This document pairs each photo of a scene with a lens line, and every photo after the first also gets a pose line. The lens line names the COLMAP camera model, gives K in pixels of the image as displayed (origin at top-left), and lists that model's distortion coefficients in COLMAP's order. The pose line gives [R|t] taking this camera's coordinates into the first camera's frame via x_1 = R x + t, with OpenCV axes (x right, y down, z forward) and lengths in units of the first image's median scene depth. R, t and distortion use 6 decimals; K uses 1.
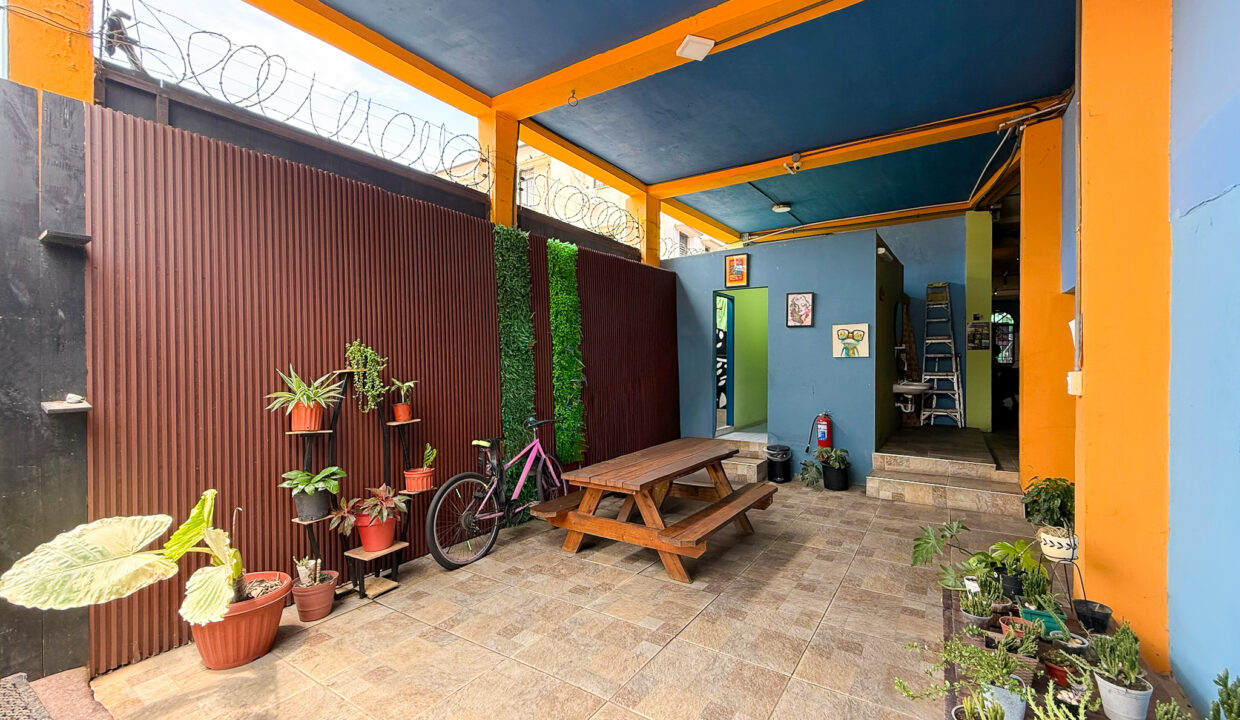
lens RADIAL K [[492.0, 0, 622.9], [0, 492.0, 364.5], [0, 0, 1]] dist [-0.000989, 0.000442]
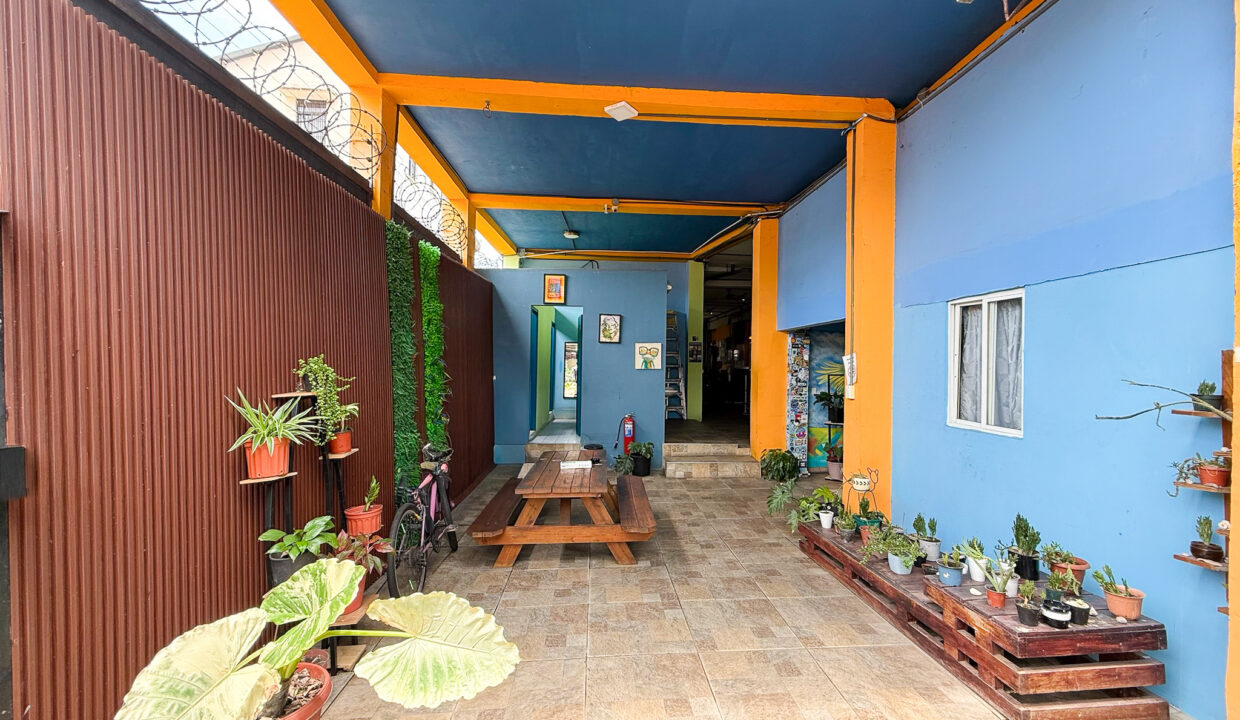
lens RADIAL K [[492.0, 0, 619.1], [0, 492.0, 364.3], [0, 0, 1]] dist [-0.000989, 0.000442]
pose [[0.800708, 0.009424, 0.598981, -0.391476], [-0.007570, 0.999956, -0.005613, -0.021586], [-0.599007, -0.000040, 0.800744, 0.042040]]
